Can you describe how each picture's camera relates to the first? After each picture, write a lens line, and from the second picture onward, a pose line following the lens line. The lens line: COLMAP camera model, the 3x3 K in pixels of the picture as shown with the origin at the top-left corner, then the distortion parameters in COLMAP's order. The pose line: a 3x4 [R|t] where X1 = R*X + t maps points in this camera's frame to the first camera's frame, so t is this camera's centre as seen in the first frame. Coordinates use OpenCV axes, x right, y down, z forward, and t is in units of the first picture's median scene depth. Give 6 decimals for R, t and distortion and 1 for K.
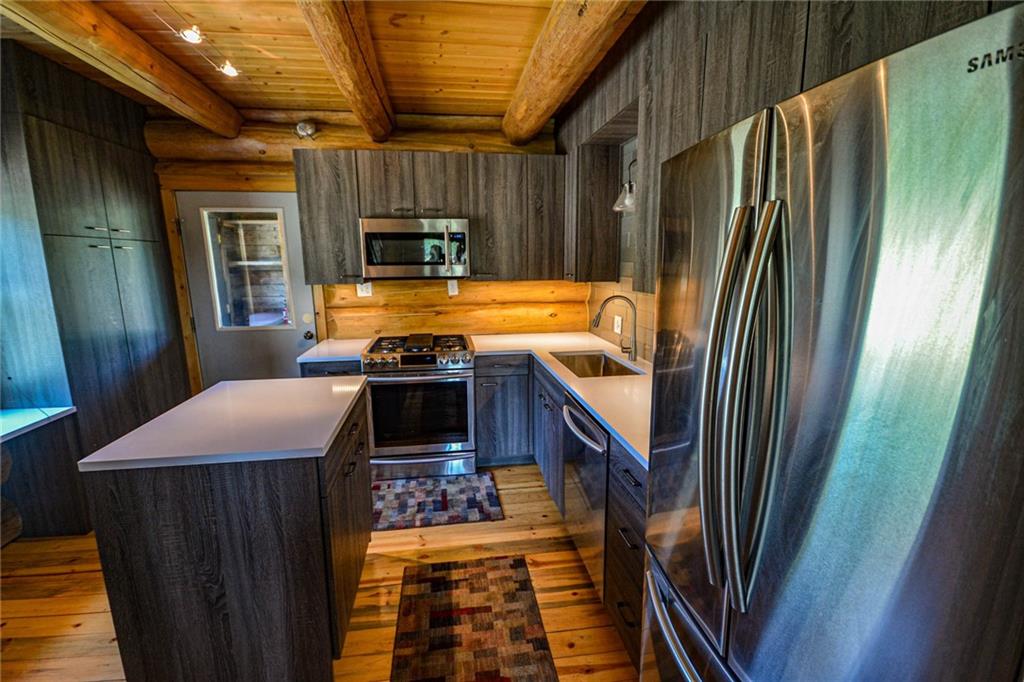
lens RADIAL K [[451.2, 0, 506.2], [0, 451.2, 343.3], [0, 0, 1]] dist [0.010523, -0.012792]
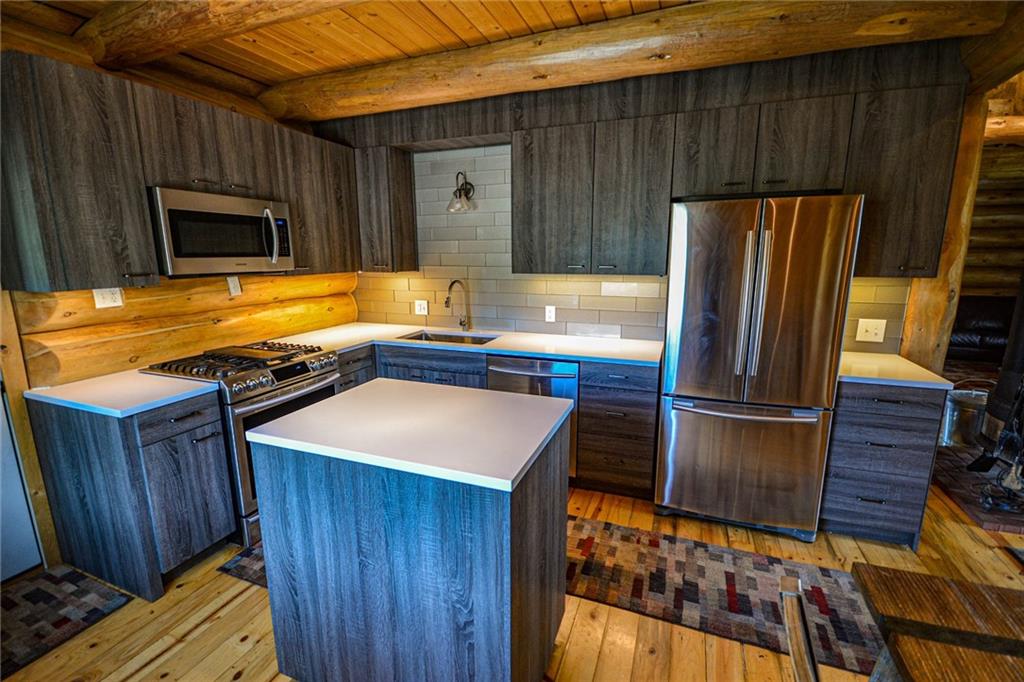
lens RADIAL K [[451.2, 0, 507.0], [0, 451.2, 343.4], [0, 0, 1]] dist [0.010523, -0.012792]
pose [[0.484859, -0.166153, 0.858665, -0.660708], [0.159363, 0.982136, 0.100058, -0.031471], [-0.859951, 0.088325, 0.502676, 0.227778]]
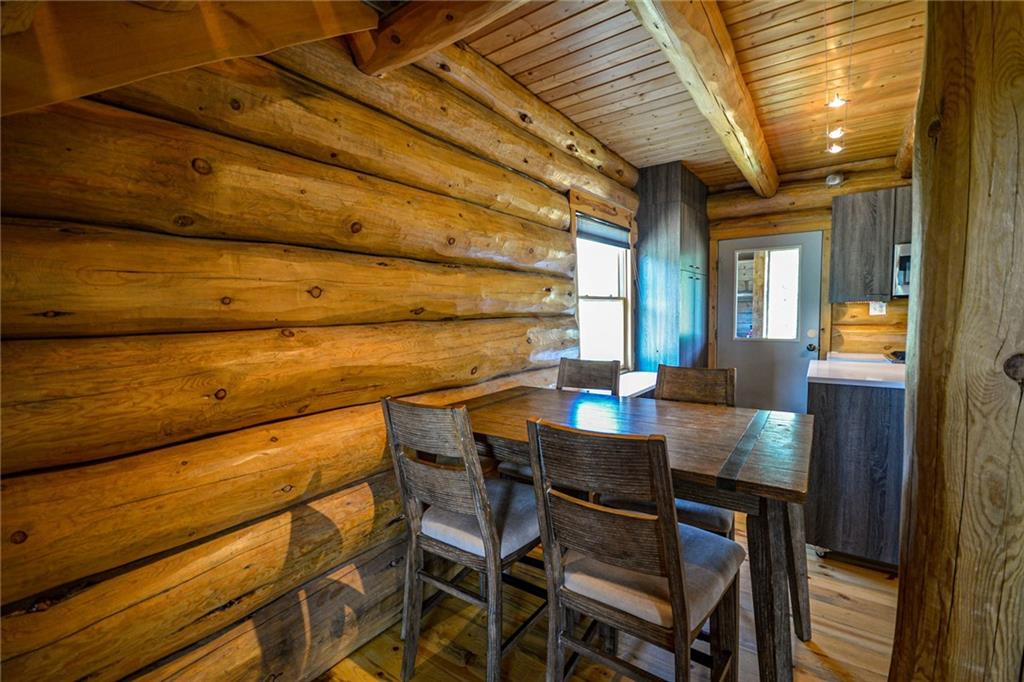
lens RADIAL K [[451.2, 0, 504.6], [0, 451.2, 346.5], [0, 0, 1]] dist [0.010523, -0.012792]
pose [[0.728759, 0.048267, -0.683067, -0.241966], [-0.114929, 0.991984, -0.052521, 0.153511], [0.675056, 0.116780, 0.728465, -0.473740]]
